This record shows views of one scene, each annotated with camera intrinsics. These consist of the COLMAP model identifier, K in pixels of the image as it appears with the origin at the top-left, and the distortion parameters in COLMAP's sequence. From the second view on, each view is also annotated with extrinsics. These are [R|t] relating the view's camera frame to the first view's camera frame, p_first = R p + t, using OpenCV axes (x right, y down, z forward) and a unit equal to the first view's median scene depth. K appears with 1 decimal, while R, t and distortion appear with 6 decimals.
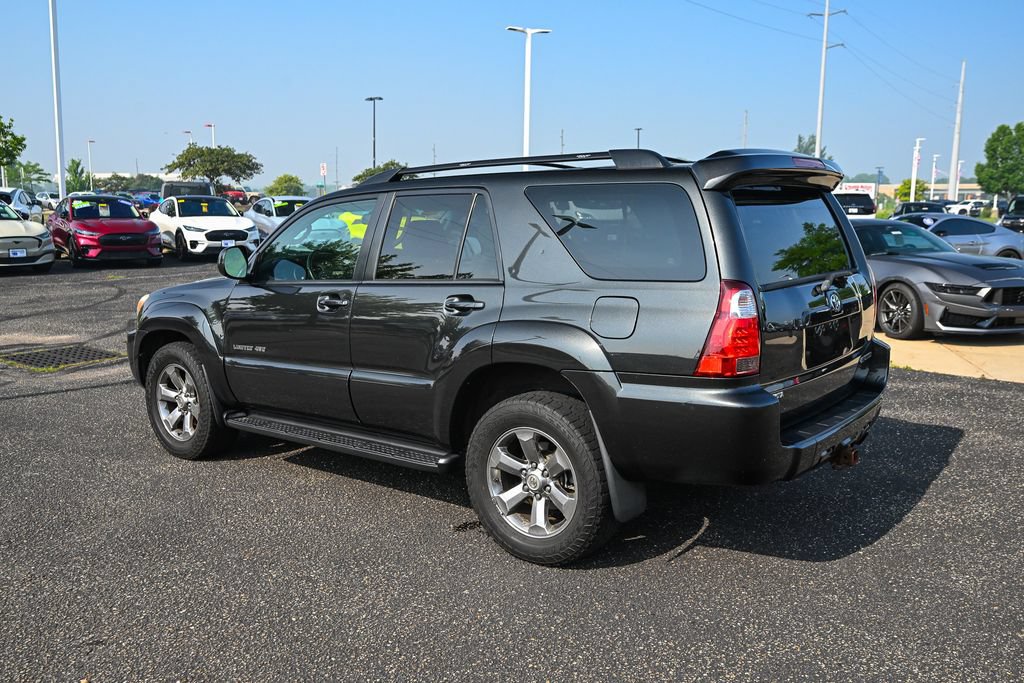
lens RADIAL K [[883.5, 0, 505.4], [0, 883.5, 341.5], [0, 0, 1]] dist [-0.007636, 0.000237]
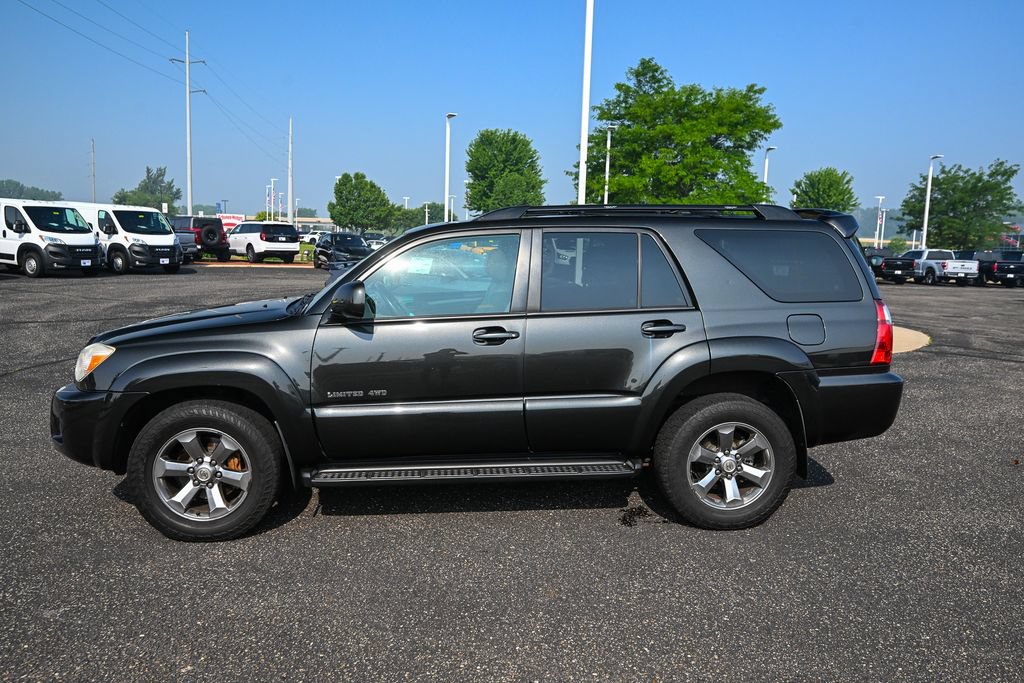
lens RADIAL K [[780.8, 0, 510.0], [0, 780.8, 338.3], [0, 0, 1]] dist [-0.001021, -0.006504]
pose [[0.722104, -0.069400, 0.688295, -0.655330], [0.081980, 0.996529, 0.014472, -0.043467], [-0.686910, 0.045976, 0.725287, 0.279176]]
